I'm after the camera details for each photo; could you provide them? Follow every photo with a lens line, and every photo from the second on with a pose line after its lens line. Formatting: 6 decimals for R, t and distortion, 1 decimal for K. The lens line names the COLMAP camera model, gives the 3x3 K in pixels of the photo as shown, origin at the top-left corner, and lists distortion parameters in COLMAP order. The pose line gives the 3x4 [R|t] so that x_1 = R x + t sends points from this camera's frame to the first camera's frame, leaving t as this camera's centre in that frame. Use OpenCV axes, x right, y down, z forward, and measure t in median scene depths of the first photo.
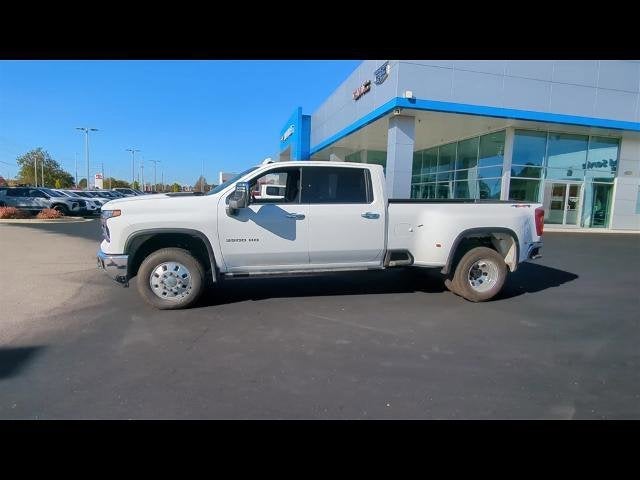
lens RADIAL K [[376.6, 0, 320.0], [0, 376.6, 240.0], [0, 0, 1]] dist [-0.000946, -0.000046]
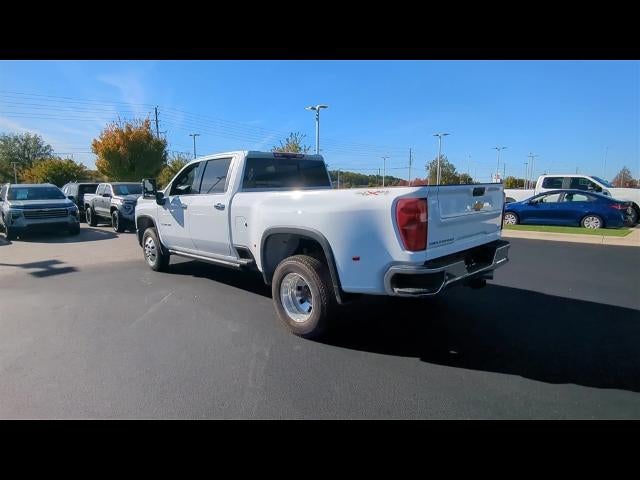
lens RADIAL K [[377.0, 0, 320.0], [0, 377.0, 240.0], [0, 0, 1]] dist [-0.001573, 0.000635]
pose [[0.533705, 0.082415, -0.841645, 1.074982], [-0.079016, 0.995746, 0.047400, -0.045747], [0.841971, 0.041206, 0.537947, 0.707838]]
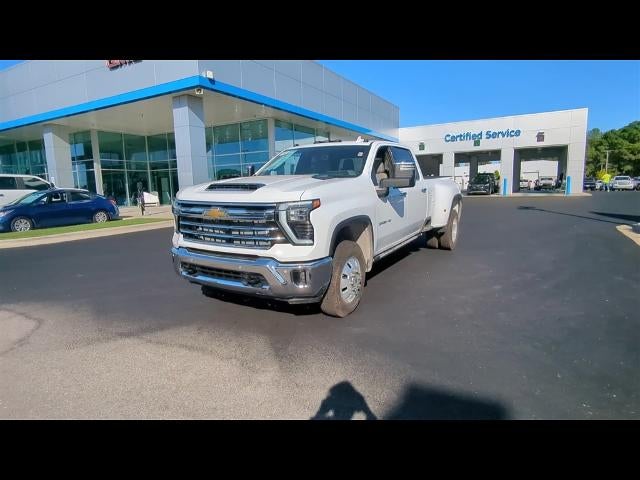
lens RADIAL K [[376.6, 0, 320.0], [0, 376.6, 240.0], [0, 0, 1]] dist [-0.000946, -0.000046]
pose [[0.681043, -0.154027, 0.715860, -0.946882], [0.129062, 0.987571, 0.089705, -0.057469], [-0.720780, 0.031297, 0.692457, 0.427697]]
